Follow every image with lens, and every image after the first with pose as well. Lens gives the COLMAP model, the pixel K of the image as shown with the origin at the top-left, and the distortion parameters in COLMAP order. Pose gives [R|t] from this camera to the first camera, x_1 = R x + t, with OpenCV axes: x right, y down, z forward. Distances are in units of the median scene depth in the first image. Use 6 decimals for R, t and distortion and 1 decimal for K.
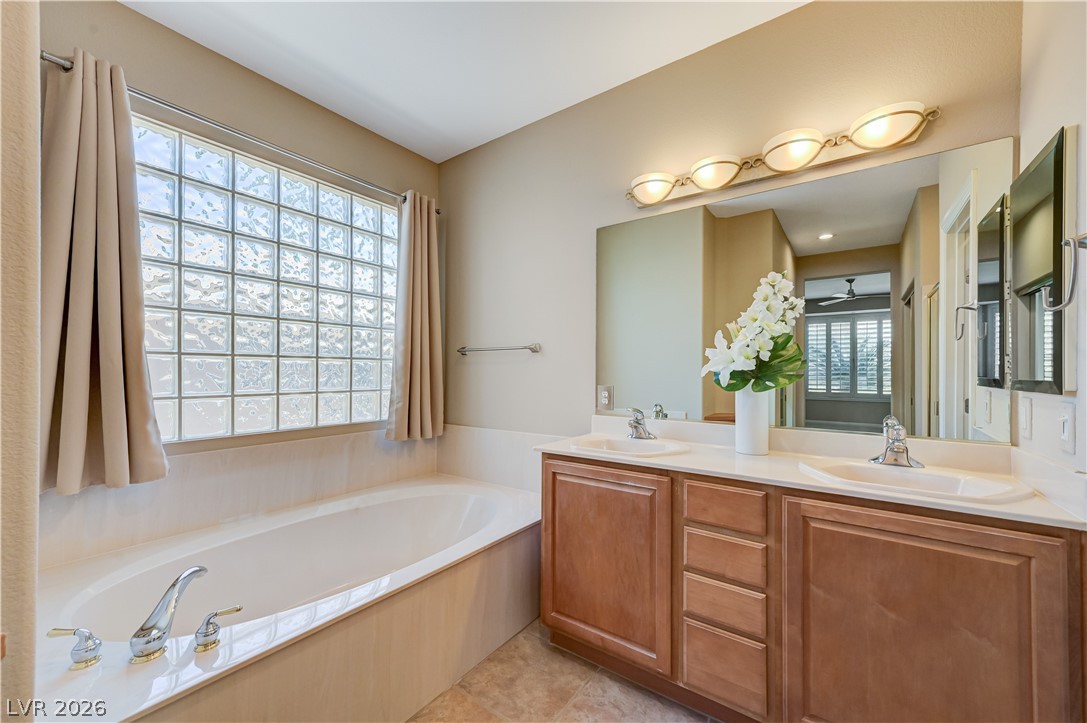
lens RADIAL K [[427.5, 0, 549.5], [0, 427.5, 367.8], [0, 0, 1]] dist [0.011239, 0.000159]
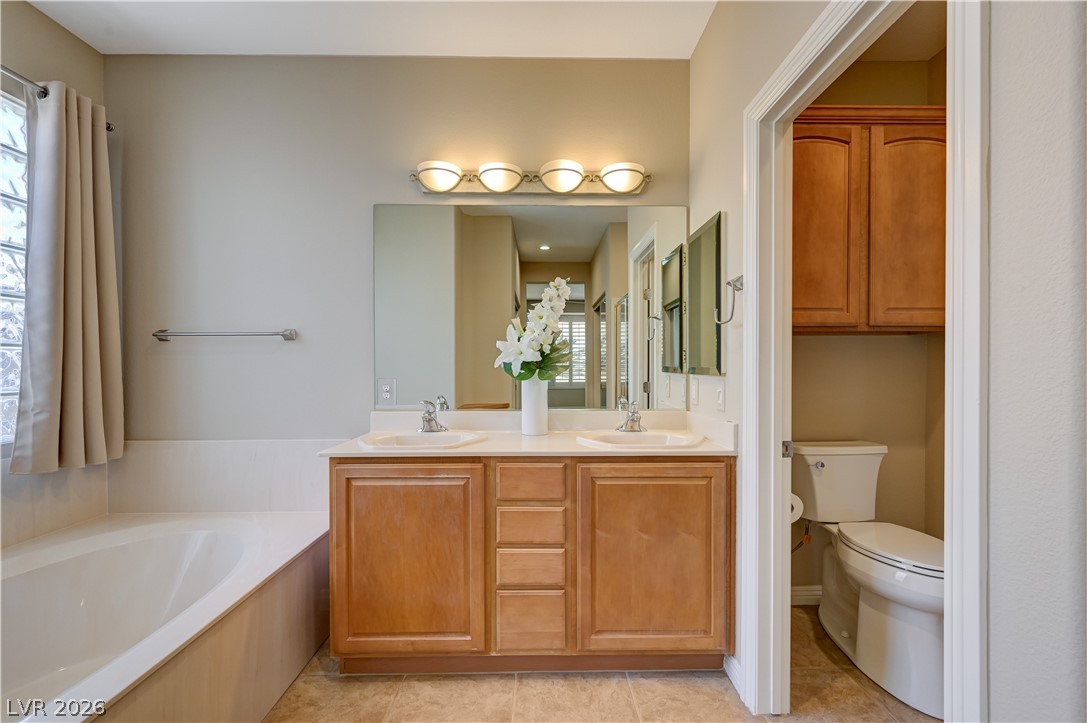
lens RADIAL K [[455.5, 0, 547.7], [0, 455.5, 365.8], [0, 0, 1]] dist [-0.000799, 0.000160]
pose [[0.798492, -0.005787, 0.601978, -0.235269], [-0.000342, 0.999949, 0.010066, 0.005570], [-0.602006, -0.008243, 0.798449, 0.017121]]
